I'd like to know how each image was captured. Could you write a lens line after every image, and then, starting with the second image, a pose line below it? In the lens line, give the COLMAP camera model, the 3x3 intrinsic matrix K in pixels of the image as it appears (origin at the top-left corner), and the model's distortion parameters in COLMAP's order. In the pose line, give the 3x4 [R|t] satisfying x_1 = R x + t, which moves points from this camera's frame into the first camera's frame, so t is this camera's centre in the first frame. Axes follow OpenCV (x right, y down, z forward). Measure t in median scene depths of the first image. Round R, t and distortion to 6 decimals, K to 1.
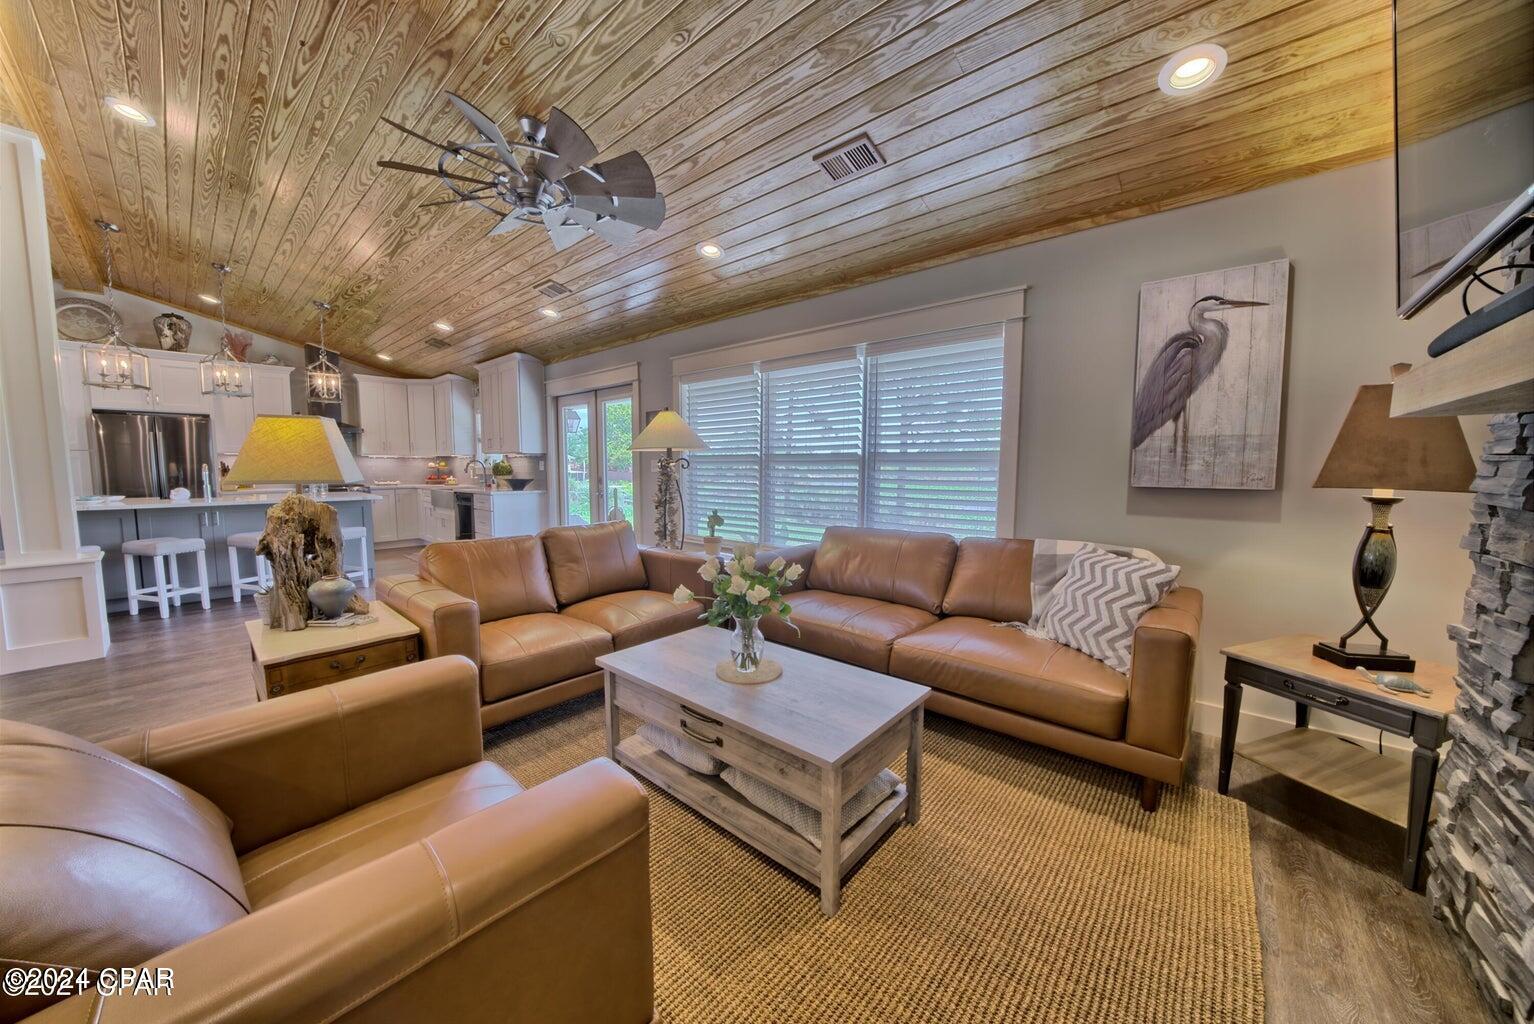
lens RADIAL K [[529.7, 0, 757.9], [0, 529.7, 517.5], [0, 0, 1]] dist [-0.015617, -0.000091]
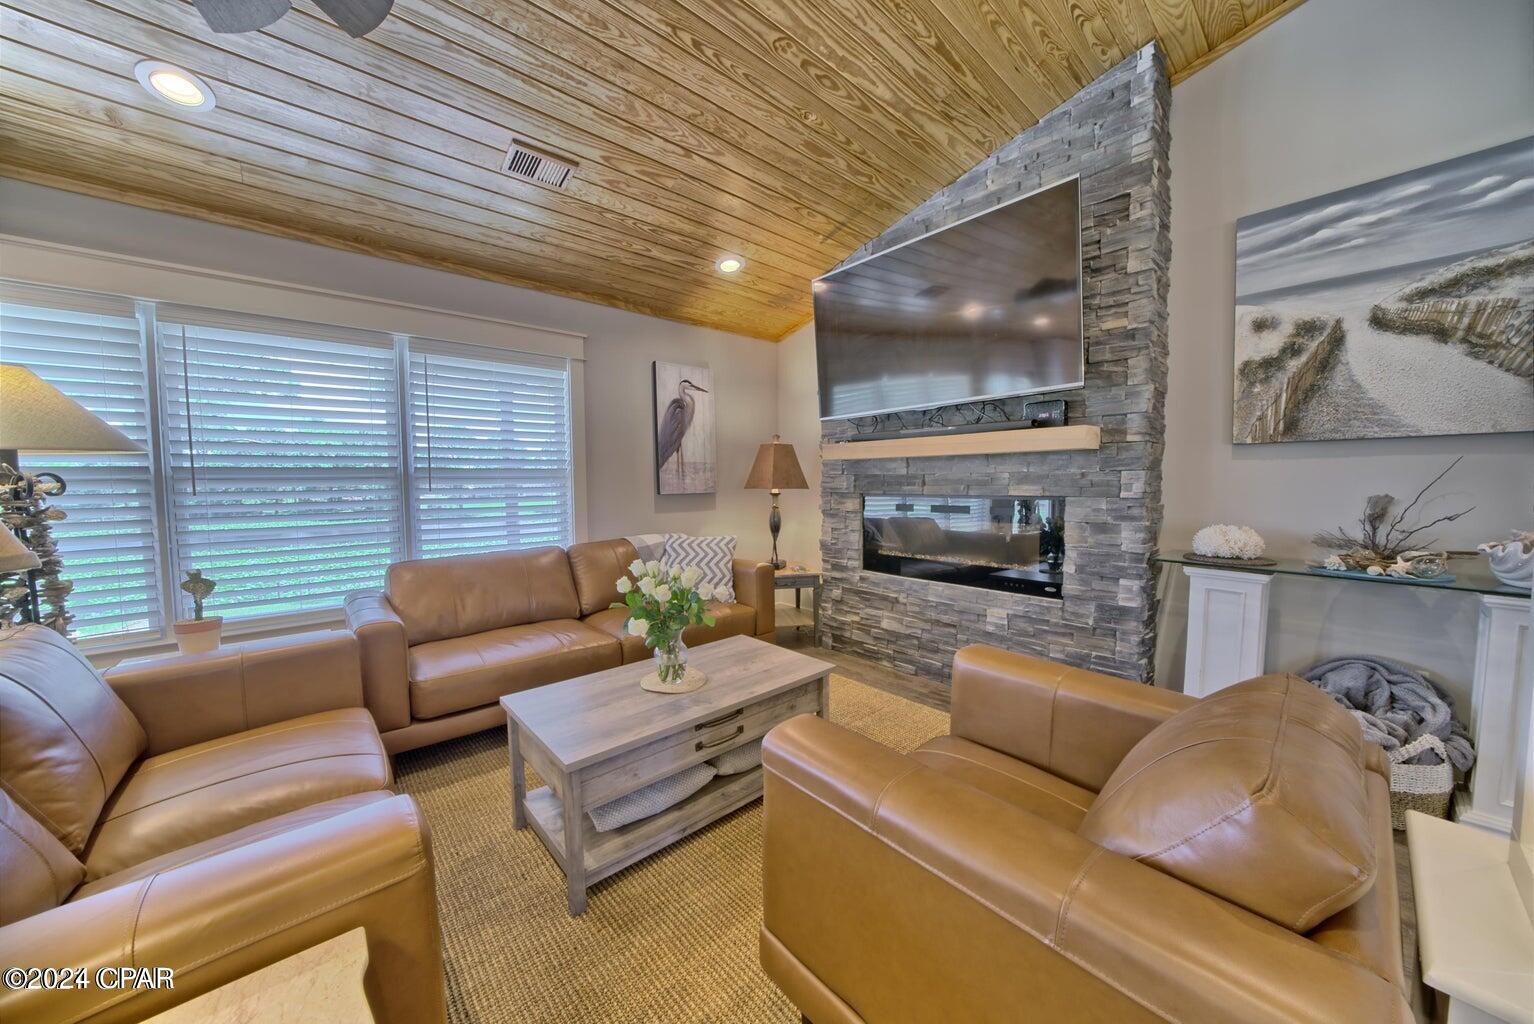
lens RADIAL K [[529.7, 0, 768.2], [0, 529.7, 520.6], [0, 0, 1]] dist [-0.015617, -0.000091]
pose [[0.116068, -0.078722, 0.990117, -0.794562], [0.109120, 0.991831, 0.066066, -0.052817], [-0.987229, 0.100373, 0.123710, 0.537768]]
